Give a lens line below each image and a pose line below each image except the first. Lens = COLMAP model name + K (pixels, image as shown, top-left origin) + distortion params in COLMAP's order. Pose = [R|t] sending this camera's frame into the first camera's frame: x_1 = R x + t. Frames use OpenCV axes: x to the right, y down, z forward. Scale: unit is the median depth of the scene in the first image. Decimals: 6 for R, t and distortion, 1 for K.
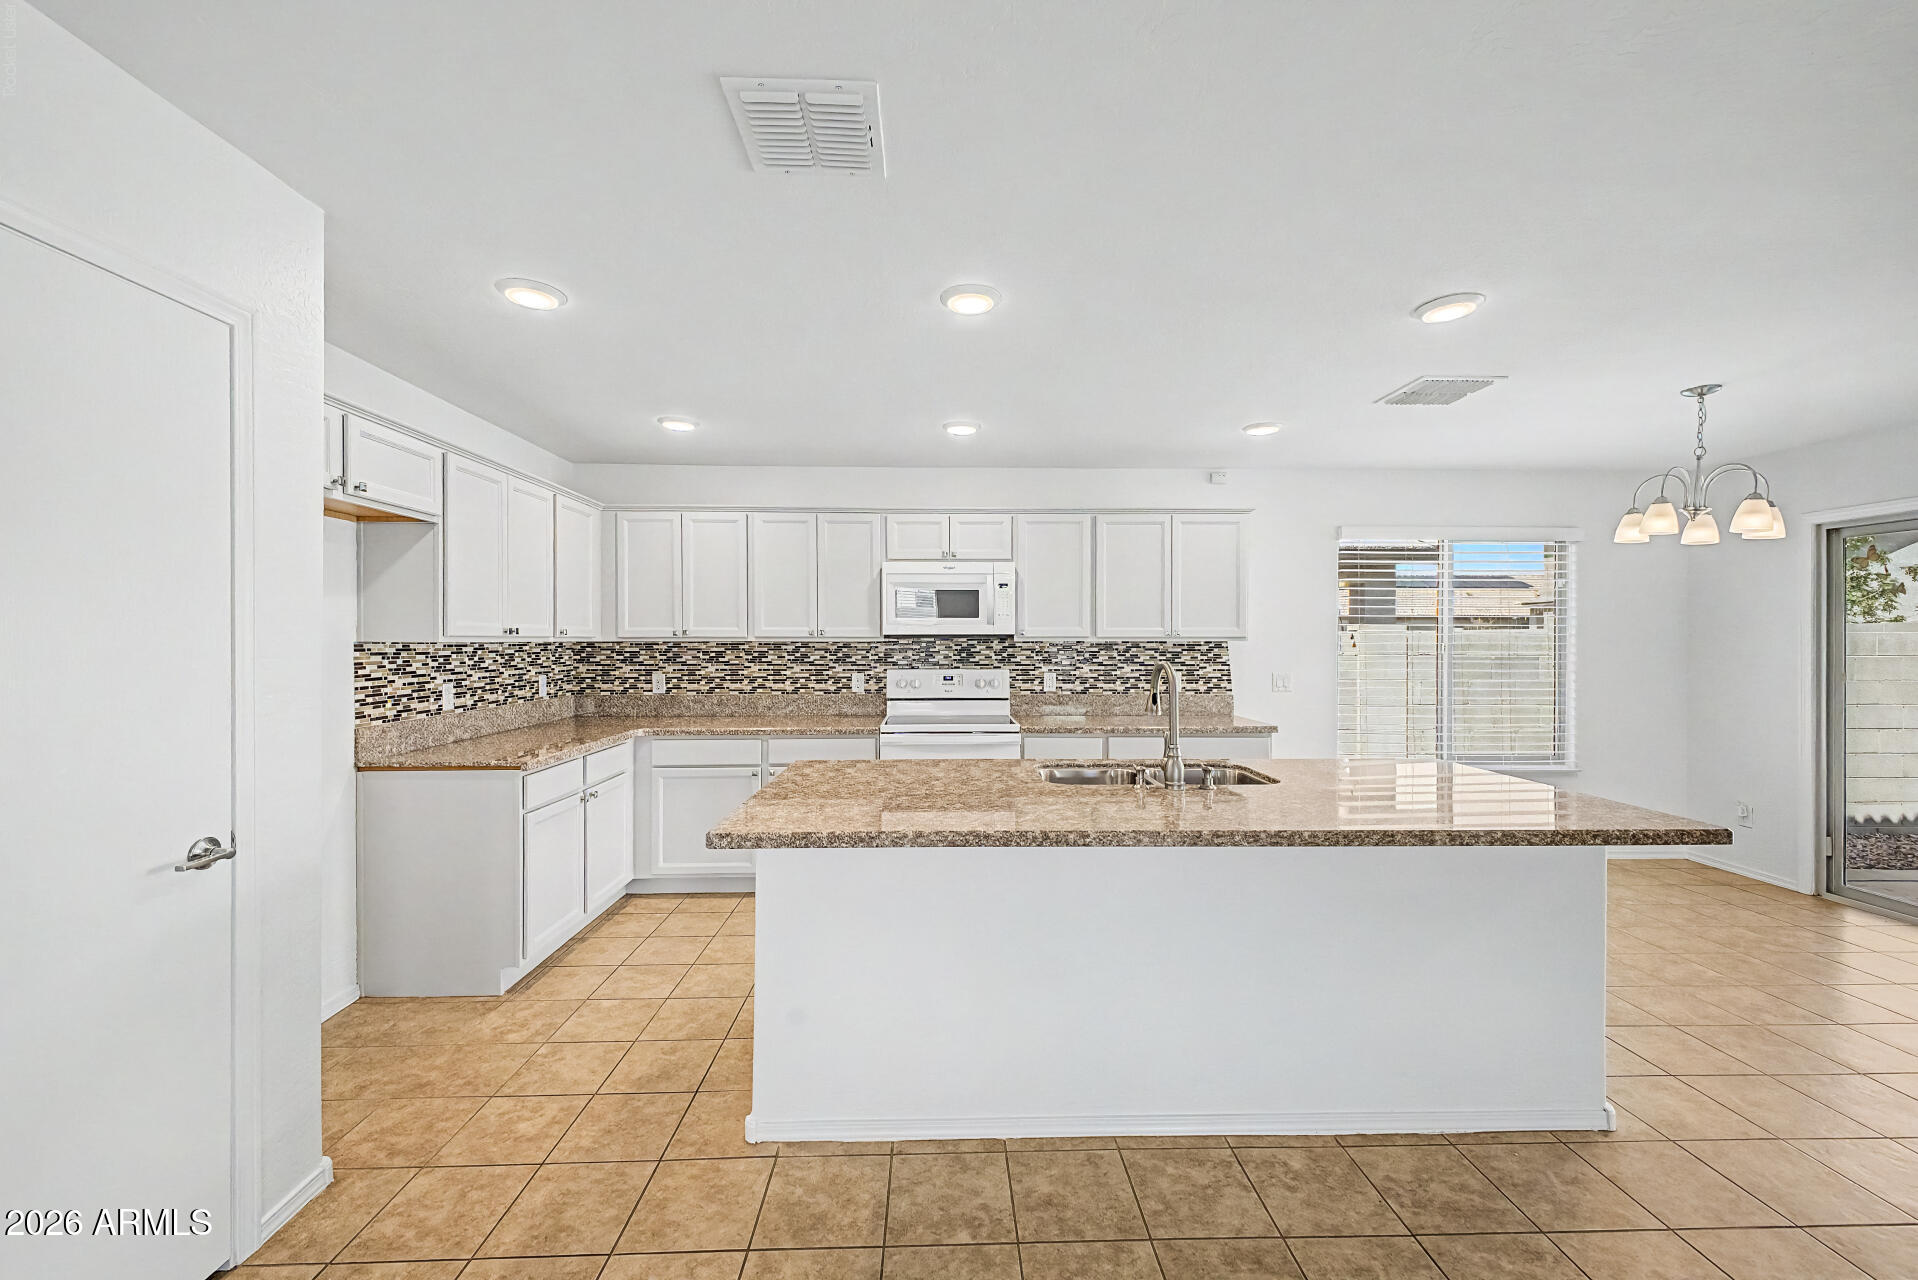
lens RADIAL K [[755.5, 0, 963.5], [0, 755.5, 647.2], [0, 0, 1]] dist [0.018459, -0.004358]
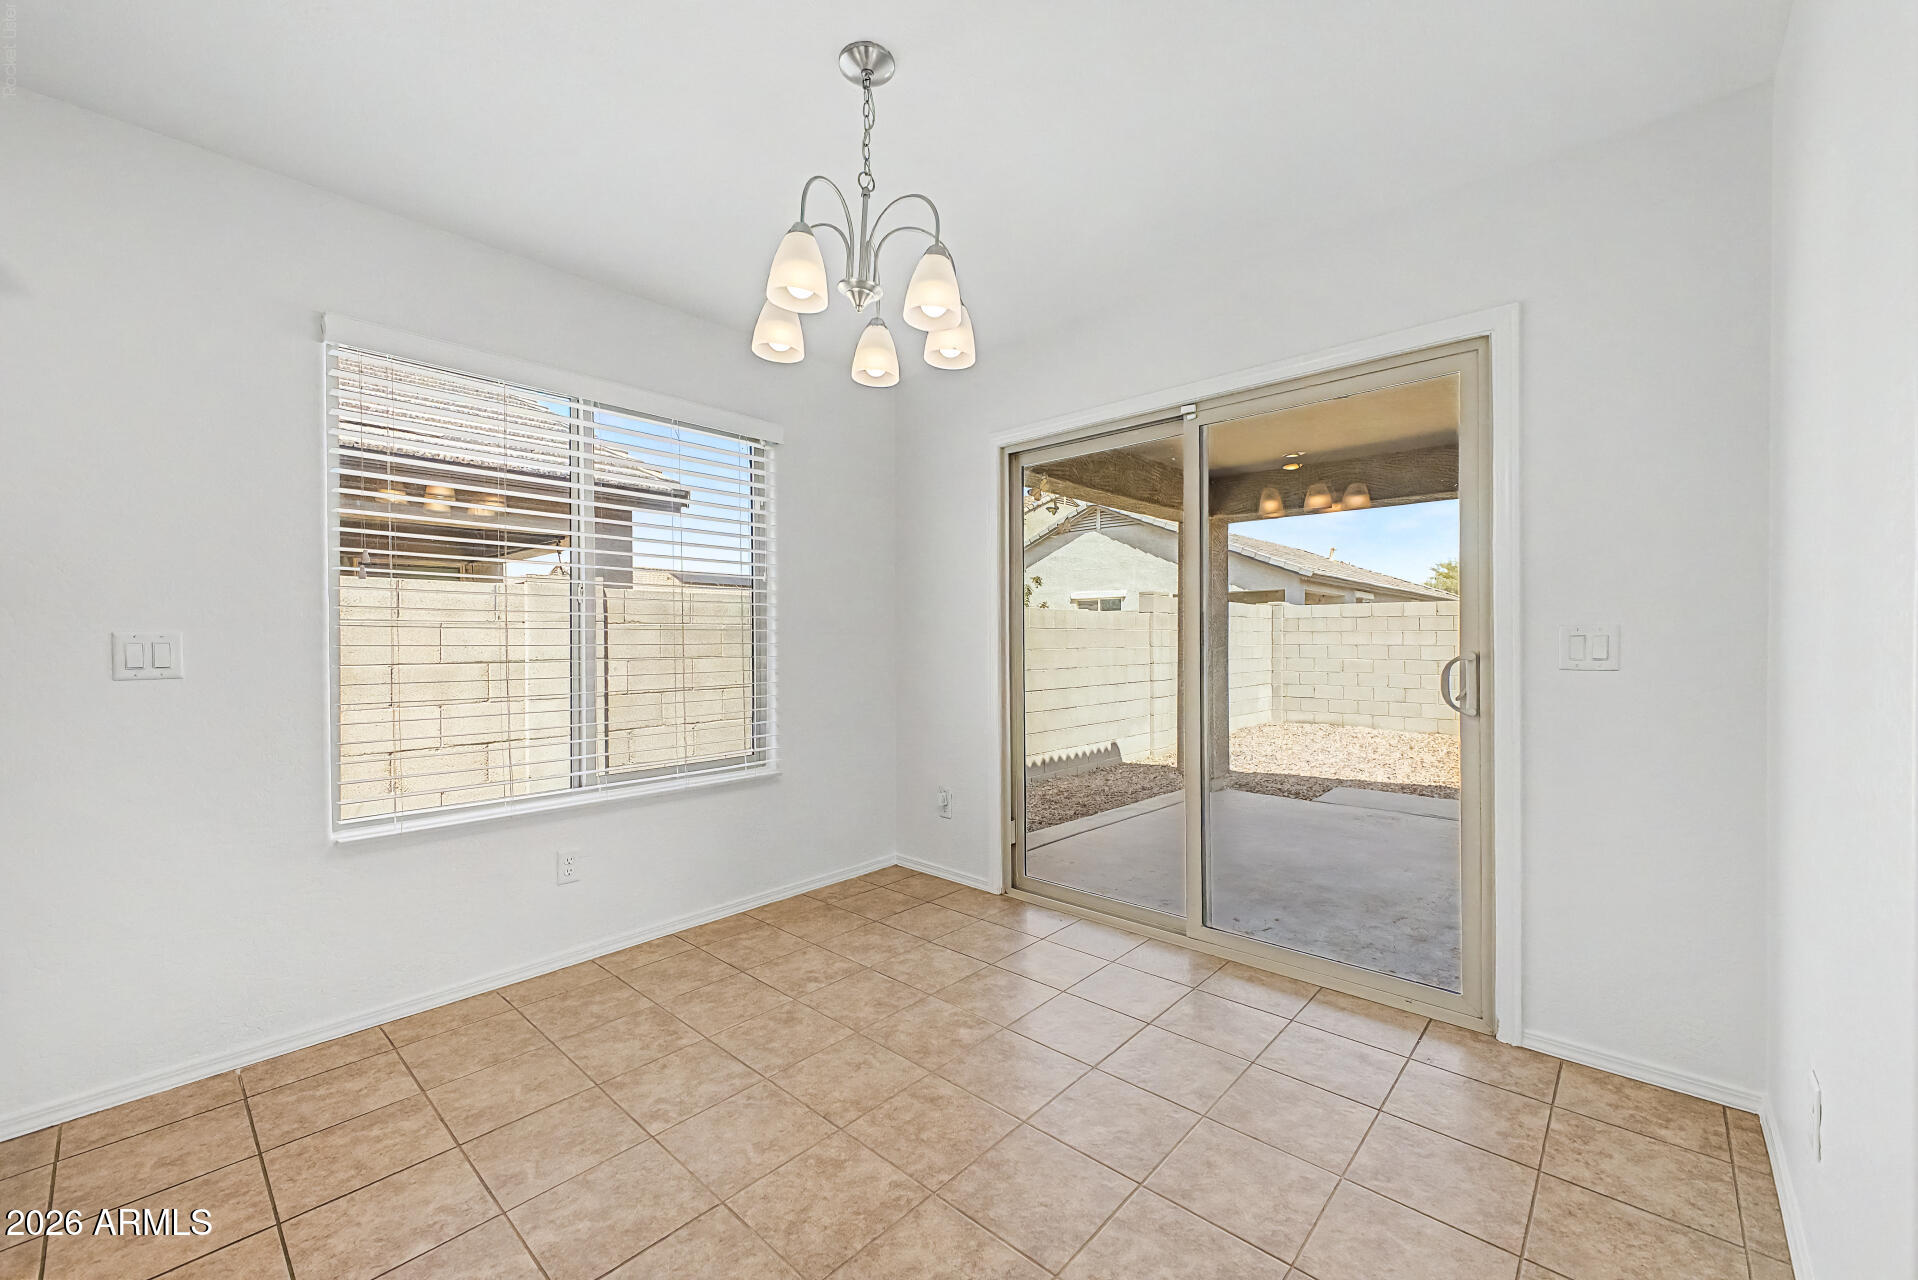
lens RADIAL K [[755.5, 0, 940.8], [0, 755.5, 652.2], [0, 0, 1]] dist [0.018459, -0.004358]
pose [[0.715121, -0.017251, 0.698787, 0.472832], [0.007859, 0.999831, 0.016640, 0.045501], [-0.698956, -0.006408, 0.715136, 0.443912]]
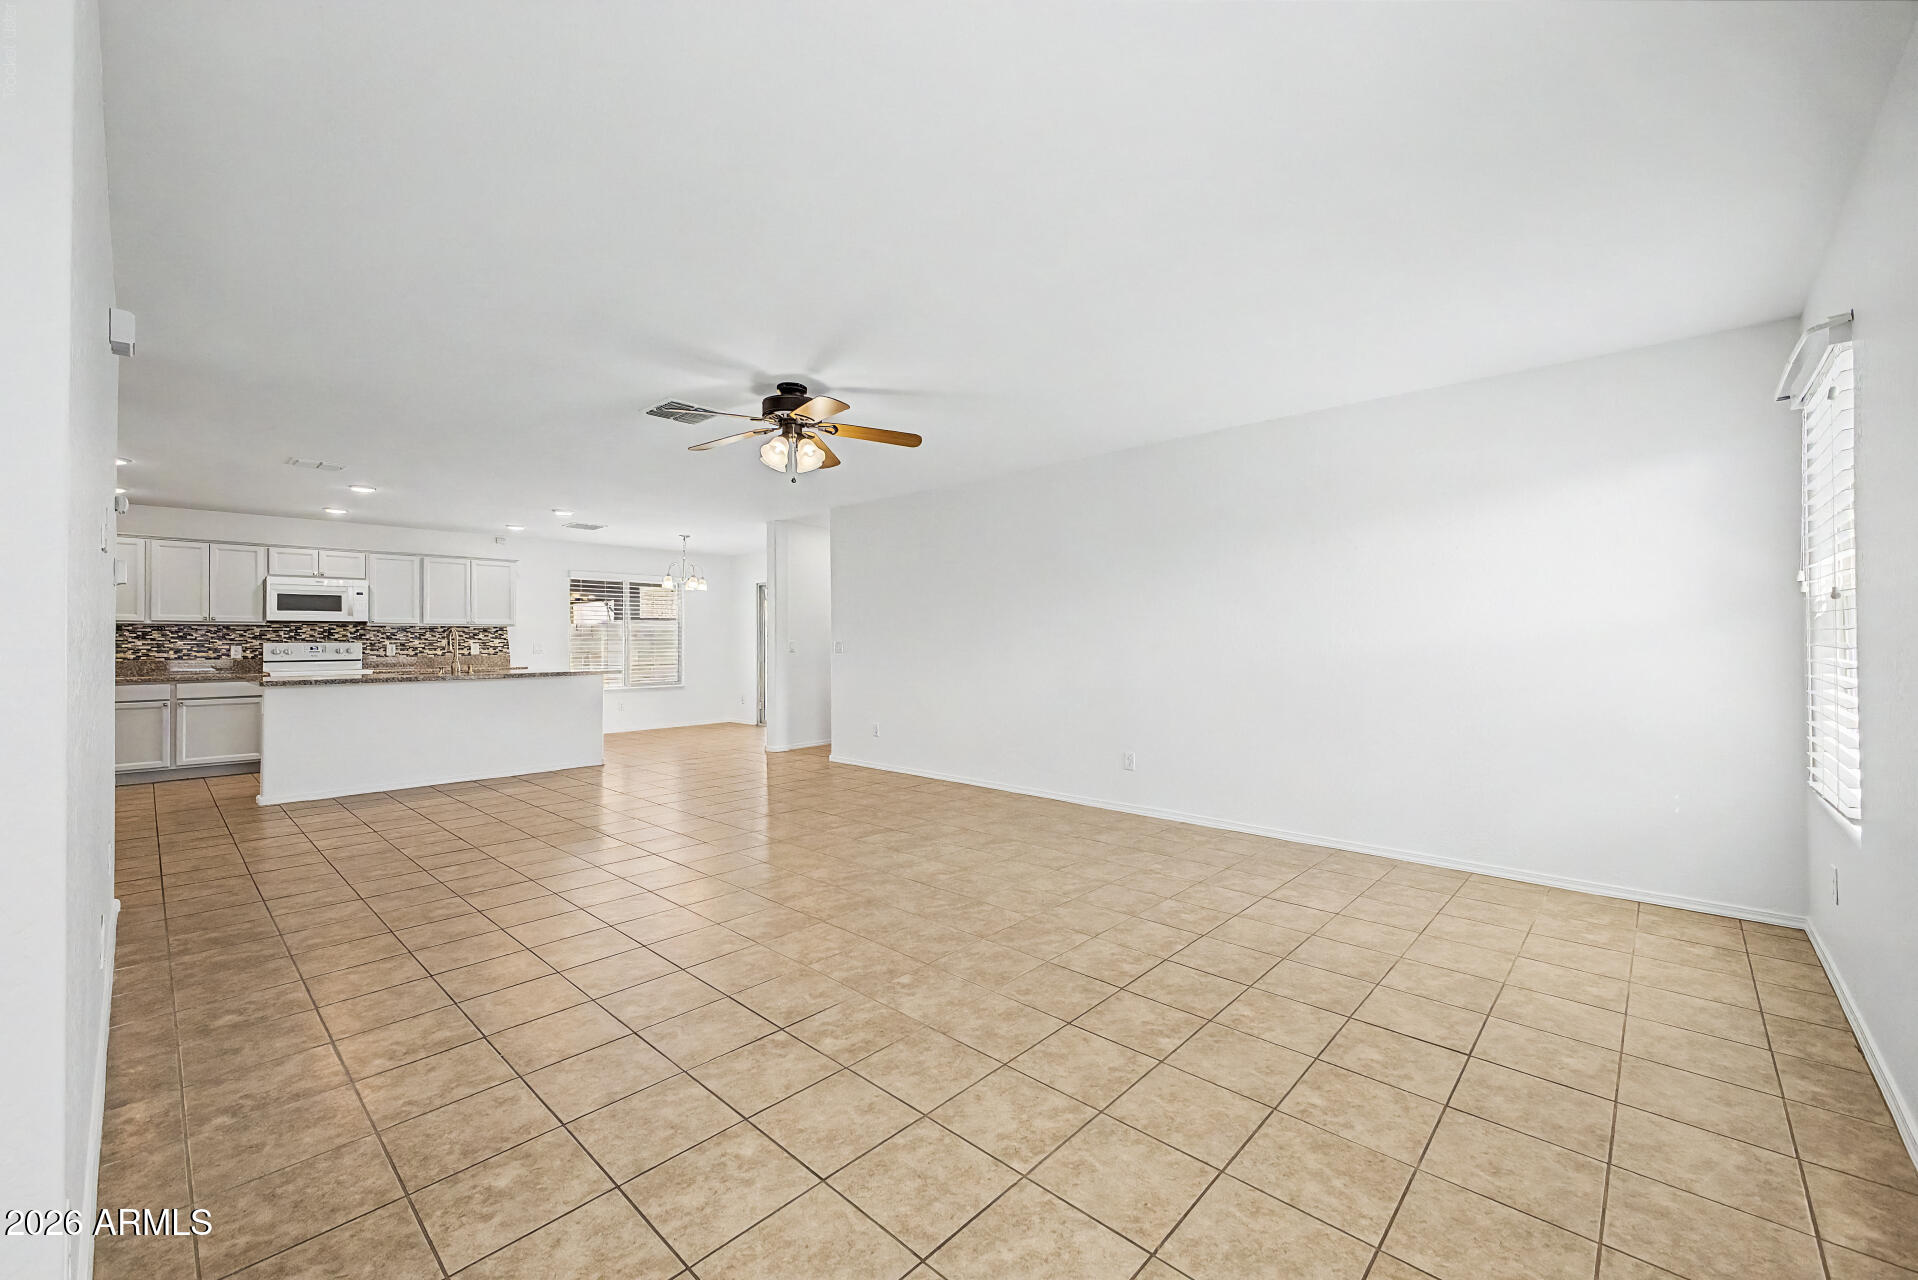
lens RADIAL K [[755.5, 0, 946.0], [0, 755.5, 632.3], [0, 0, 1]] dist [0.018459, -0.004358]
pose [[0.716471, 0.003435, 0.697608, -0.205152], [0.008105, 0.999879, -0.013248, 0.042486], [-0.697570, 0.015146, 0.716357, -1.215195]]
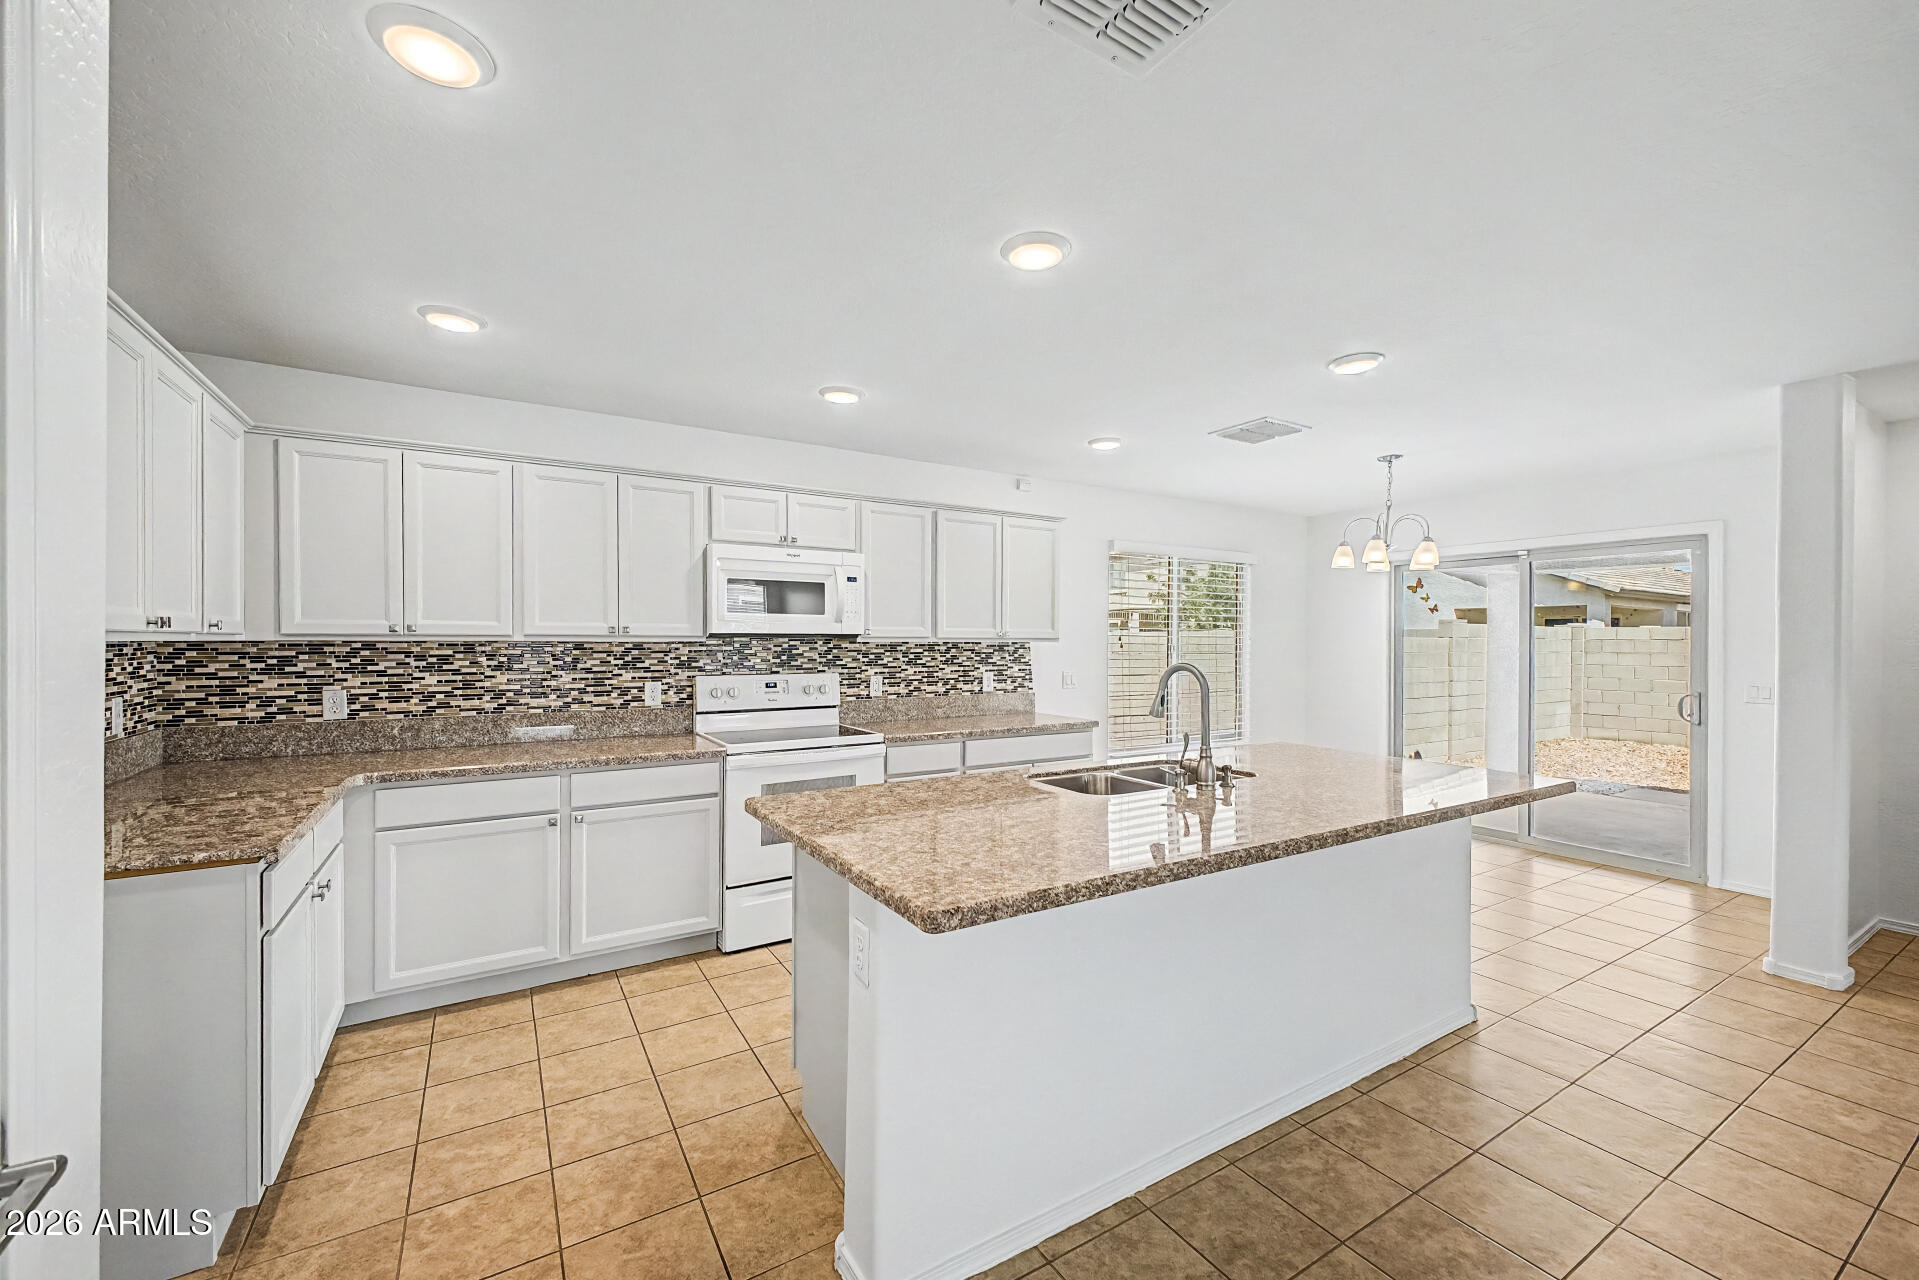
lens RADIAL K [[755.8, 0, 969.3], [0, 755.8, 651.1], [0, 0, 1]] dist [0.018459, -0.004358]
pose [[0.868412, -0.003988, 0.495827, -0.264855], [0.001856, 0.999987, 0.004792, -0.000866], [-0.495839, -0.003242, 0.868408, 0.149194]]
